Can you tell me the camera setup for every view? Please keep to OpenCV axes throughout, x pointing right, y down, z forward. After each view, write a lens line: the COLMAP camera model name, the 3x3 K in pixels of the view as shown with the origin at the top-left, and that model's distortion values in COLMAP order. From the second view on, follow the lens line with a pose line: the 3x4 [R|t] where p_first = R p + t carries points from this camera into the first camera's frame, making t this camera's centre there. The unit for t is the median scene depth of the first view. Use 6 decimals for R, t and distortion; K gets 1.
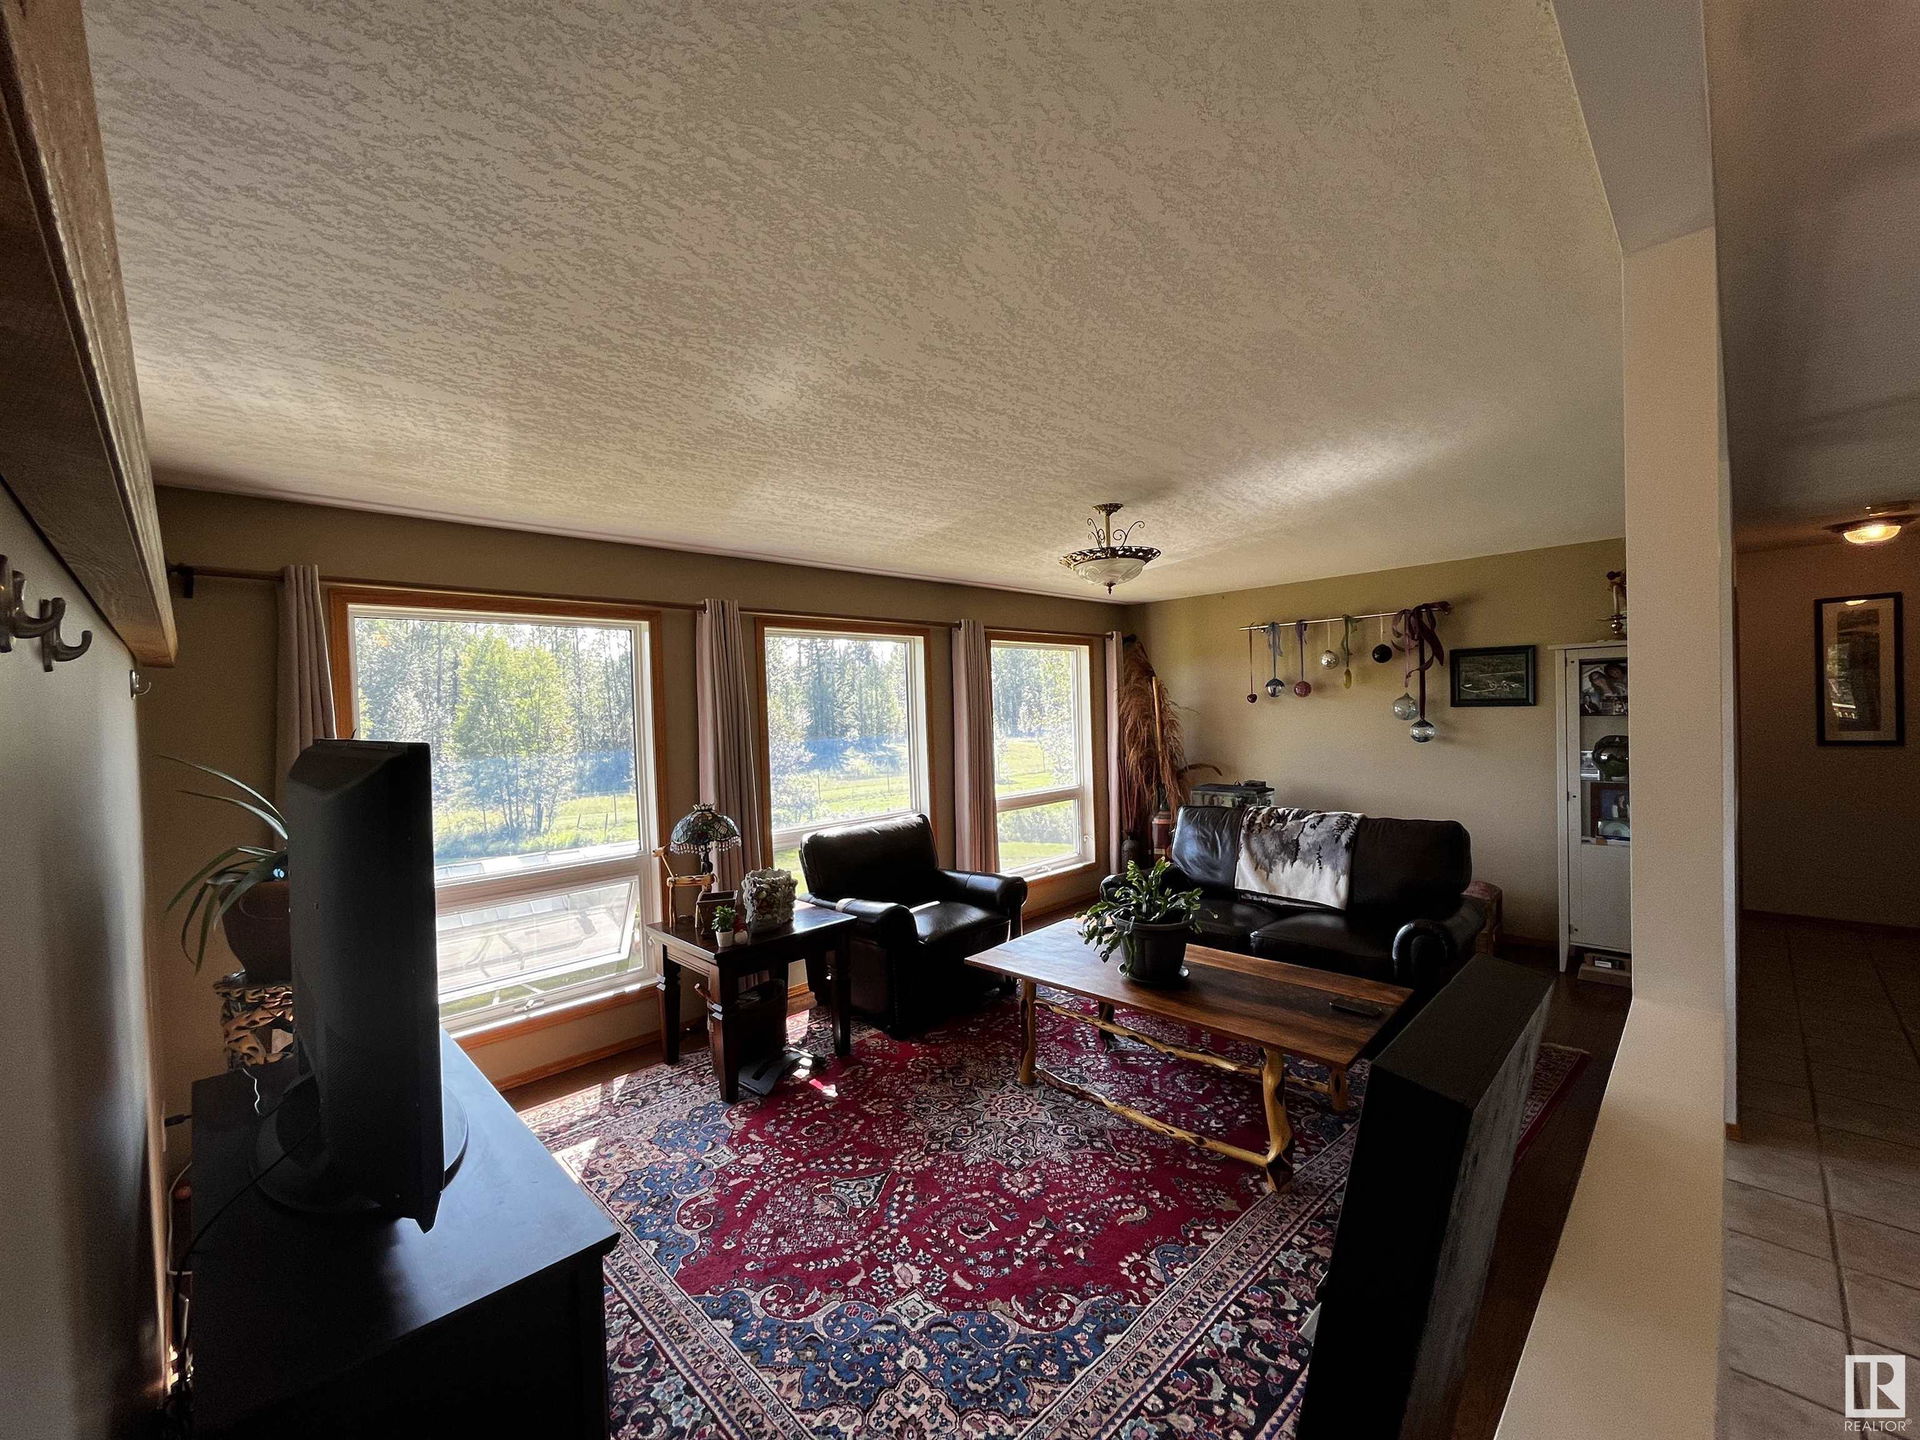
lens RADIAL K [[781.7, 0, 961.1], [0, 781.7, 720.1], [0, 0, 1]] dist [-0.009126, 0.000266]
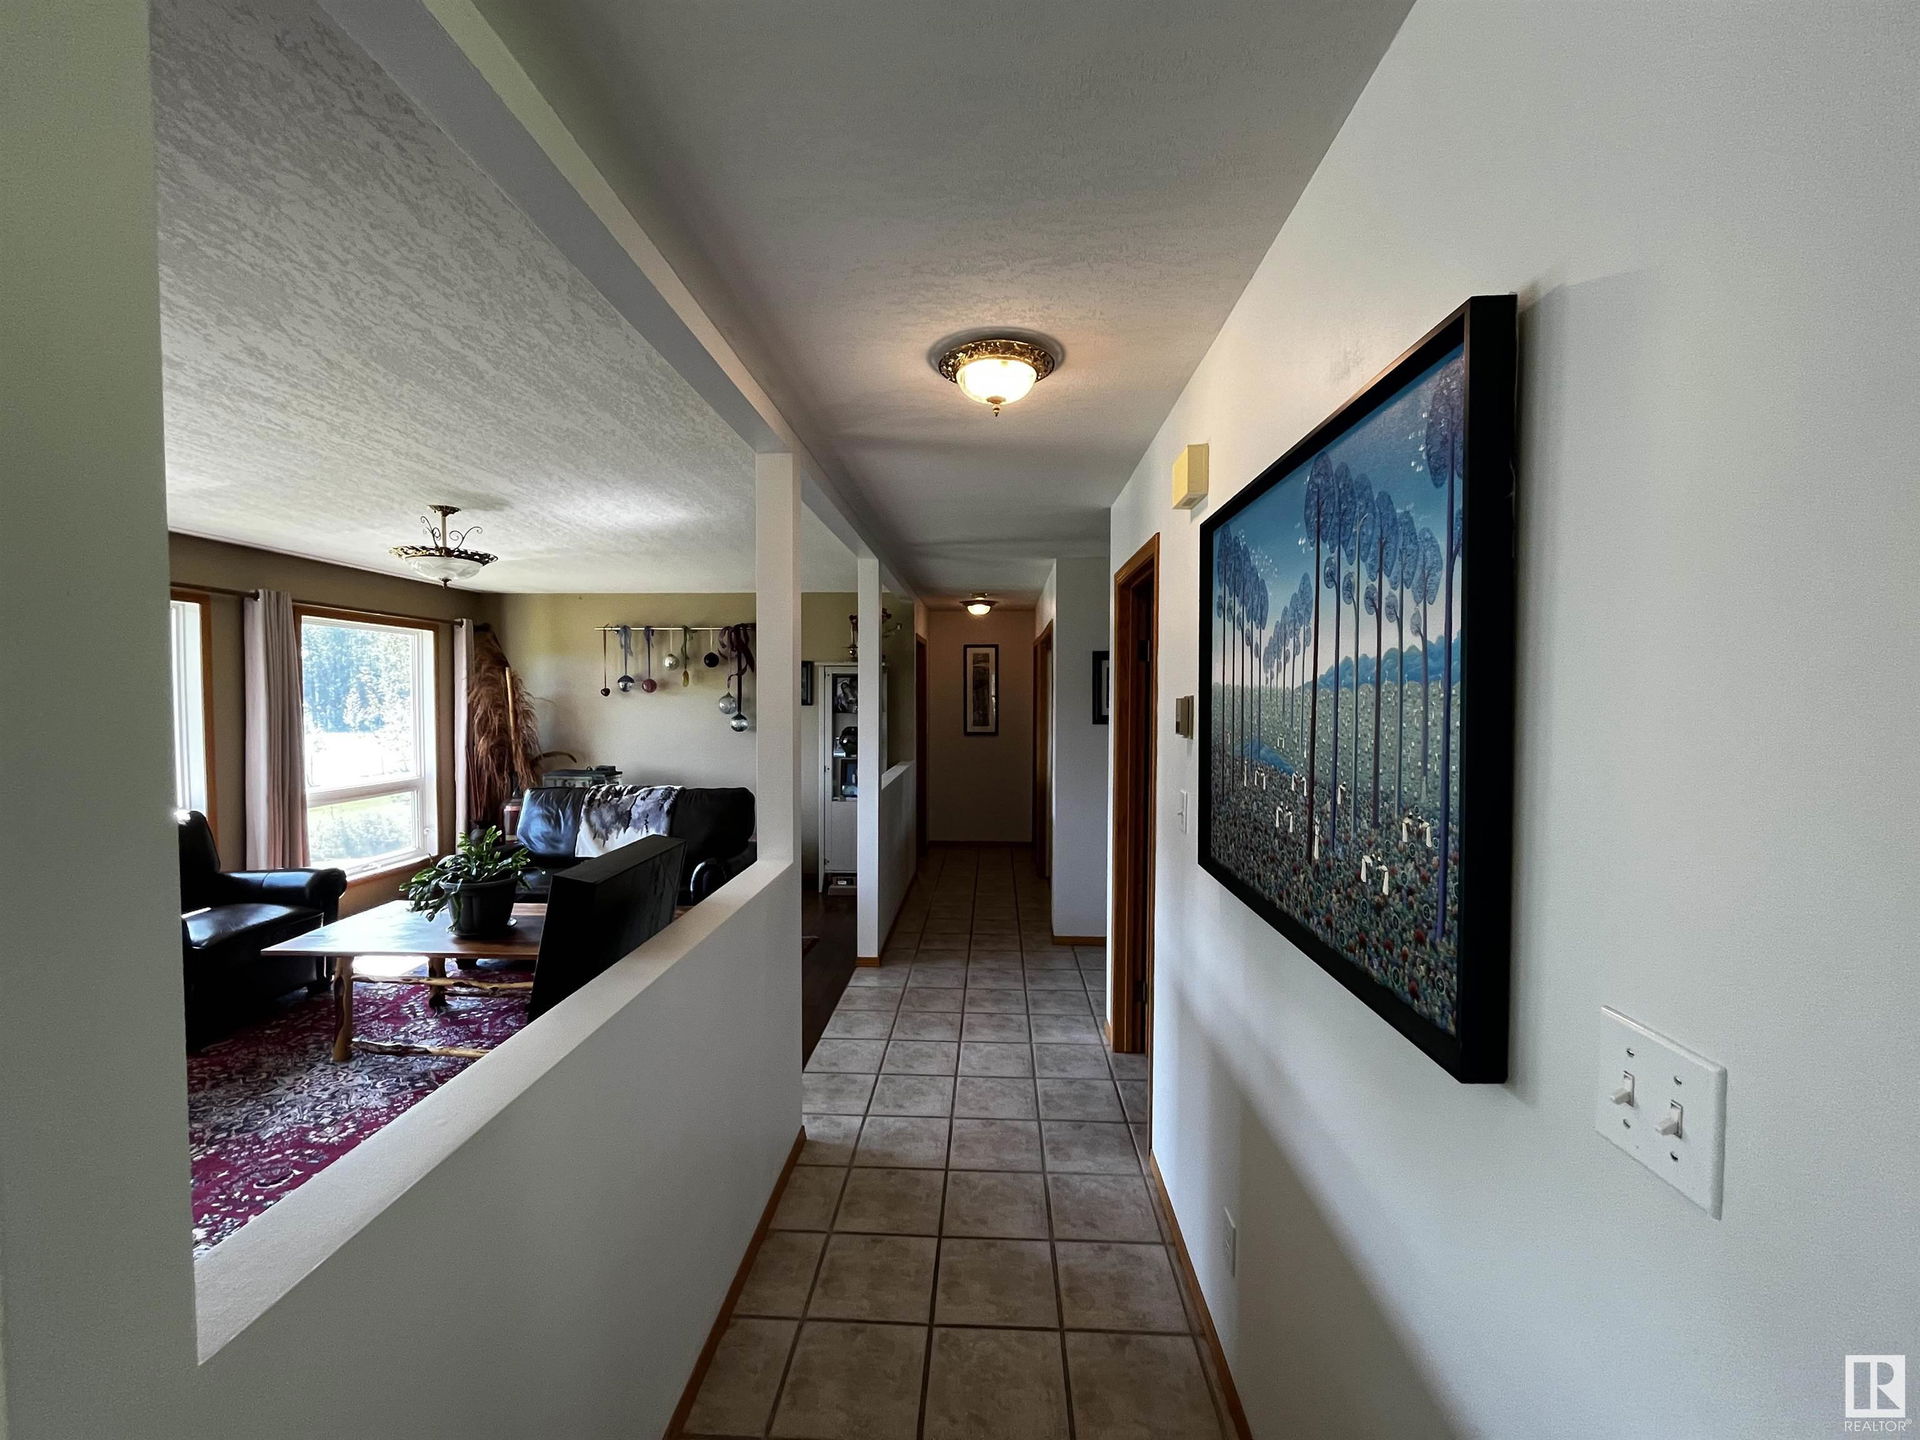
lens RADIAL K [[781.7, 0, 961.2], [0, 781.7, 725.8], [0, 0, 1]] dist [-0.009126, 0.000266]
pose [[0.735814, 0.012049, 0.677077, -0.009426], [-0.019723, 0.999799, 0.003641, 0.008849], [-0.676897, -0.016033, 0.735903, -0.234509]]
